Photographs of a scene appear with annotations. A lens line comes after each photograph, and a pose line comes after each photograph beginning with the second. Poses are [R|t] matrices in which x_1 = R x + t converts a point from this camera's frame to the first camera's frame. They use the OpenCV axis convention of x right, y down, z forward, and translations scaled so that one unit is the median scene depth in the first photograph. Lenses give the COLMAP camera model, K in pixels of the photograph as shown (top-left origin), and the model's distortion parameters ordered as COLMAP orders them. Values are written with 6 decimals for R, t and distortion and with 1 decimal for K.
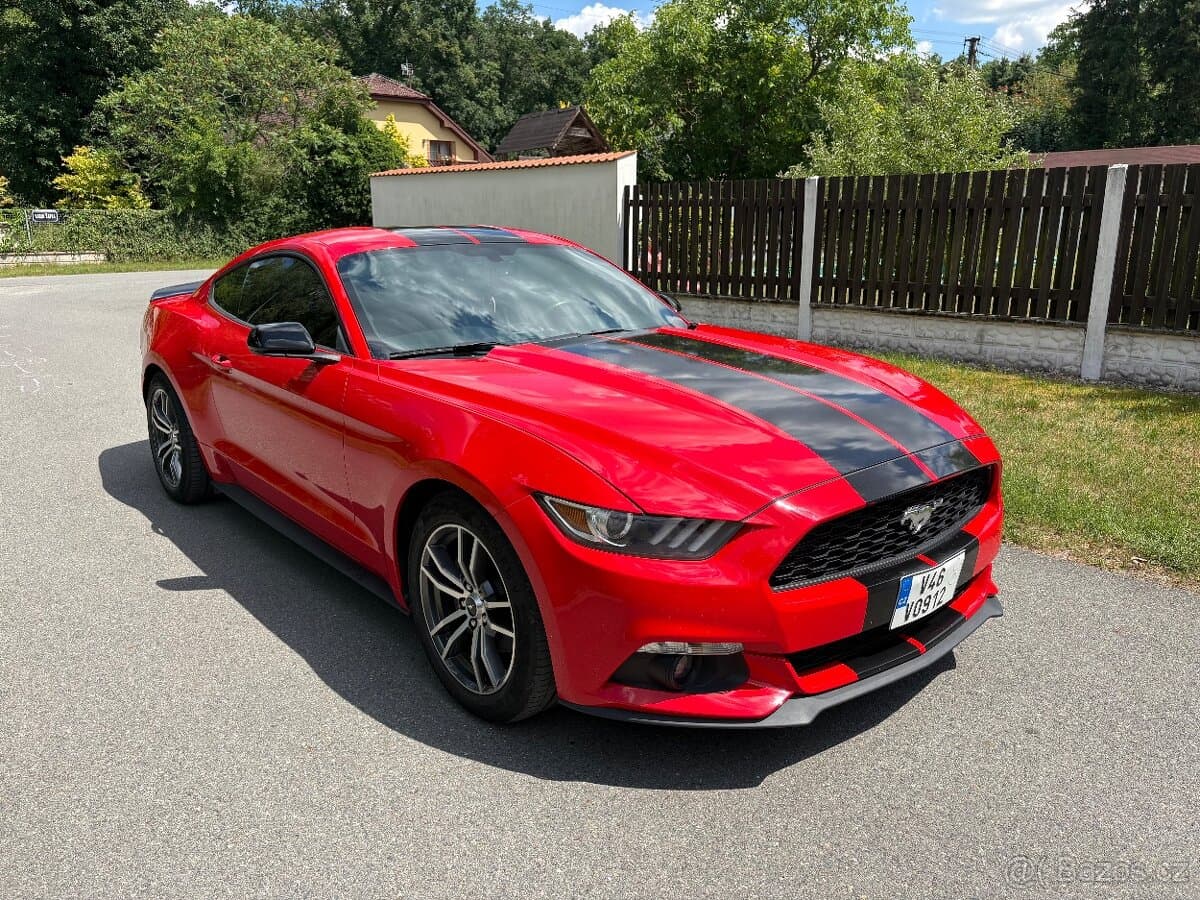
lens RADIAL K [[898.8, 0, 597.2], [0, 898.8, 447.8], [0, 0, 1]] dist [0.041564, -0.046436]
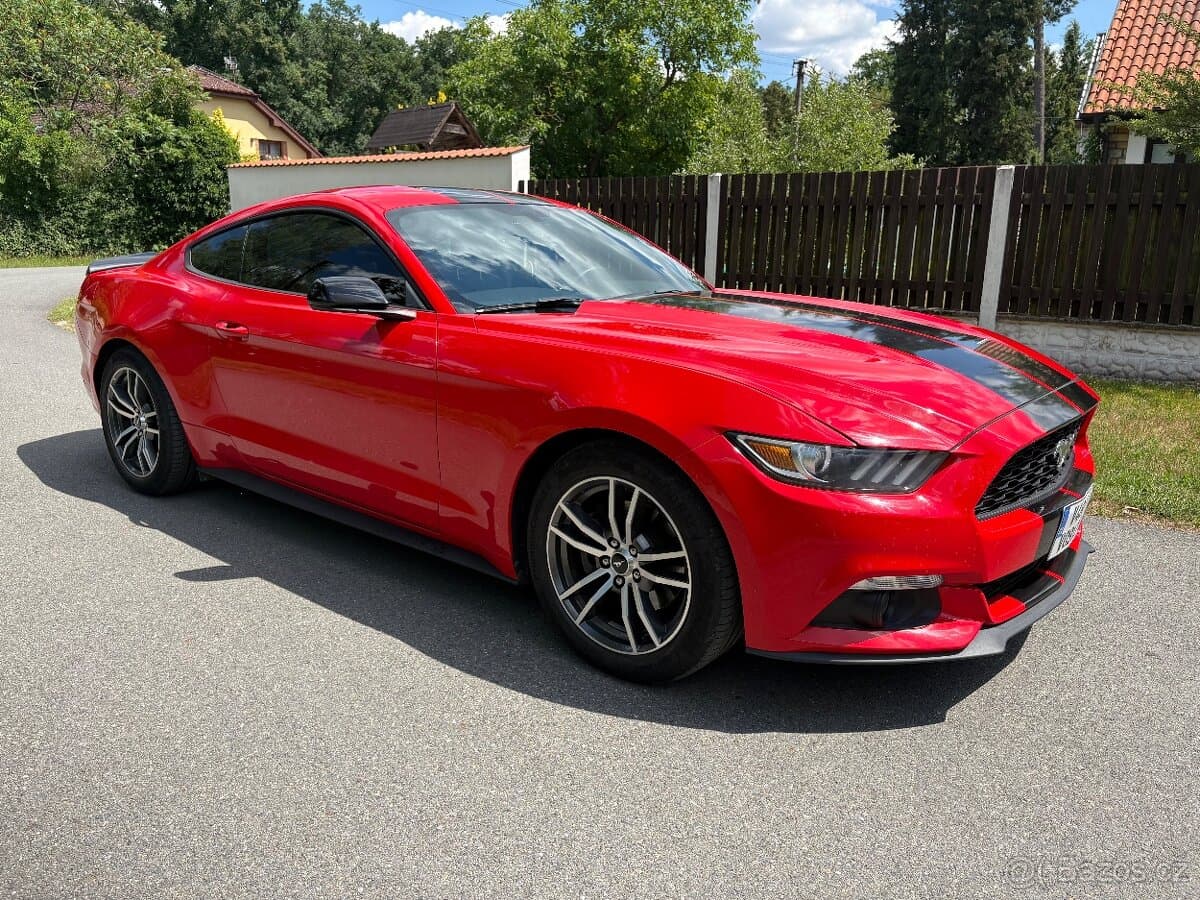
lens RADIAL K [[898.8, 0, 600.7], [0, 898.8, 448.0], [0, 0, 1]] dist [0.041564, -0.046436]
pose [[0.982982, -0.026942, 0.181715, -0.107622], [0.028874, 0.999551, -0.007996, 0.020177], [-0.181418, 0.013107, 0.983319, 0.023215]]
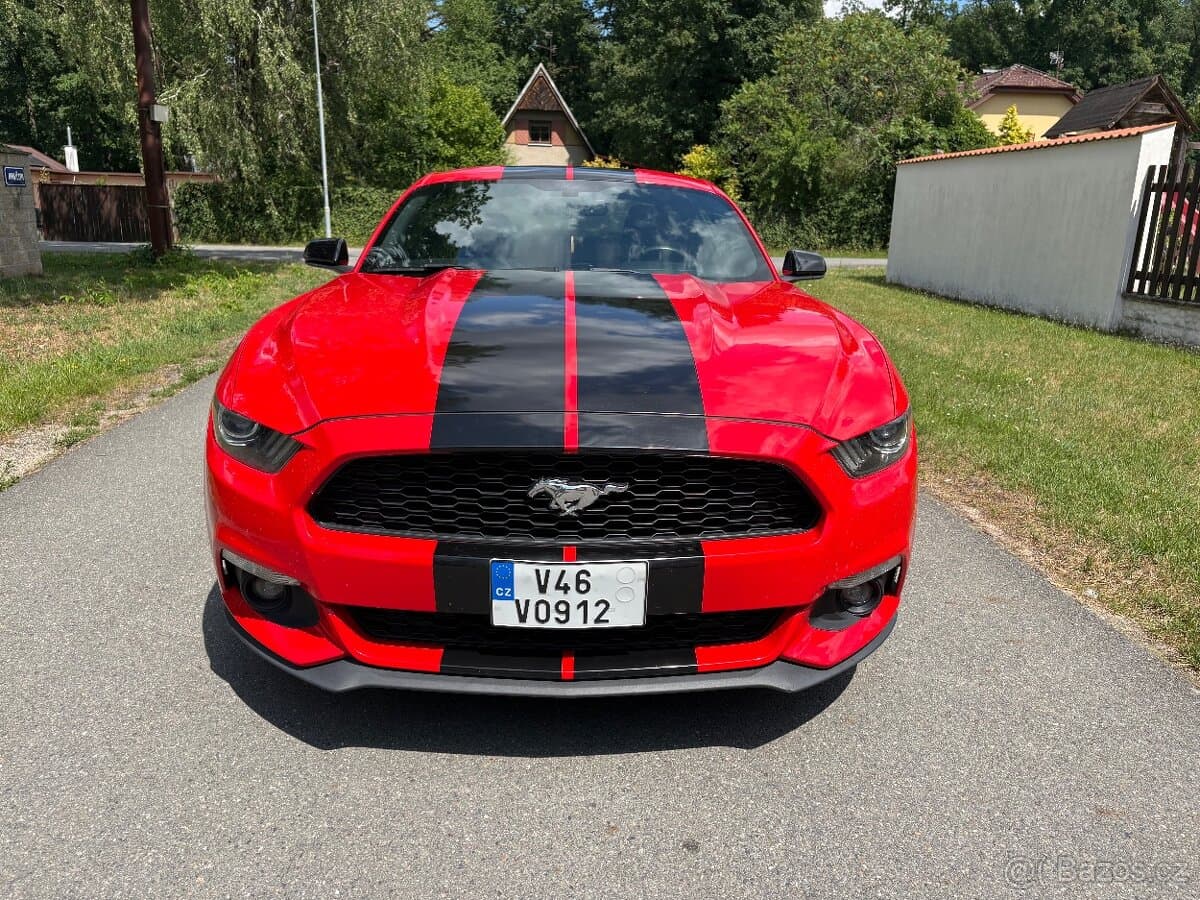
lens RADIAL K [[898.8, 0, 602.5], [0, 898.8, 447.9], [0, 0, 1]] dist [0.041564, -0.046436]
pose [[0.793602, 0.180732, -0.580975, 0.246452], [-0.182151, 0.981643, 0.056558, -0.003233], [0.580532, 0.060941, 0.811954, 0.124180]]
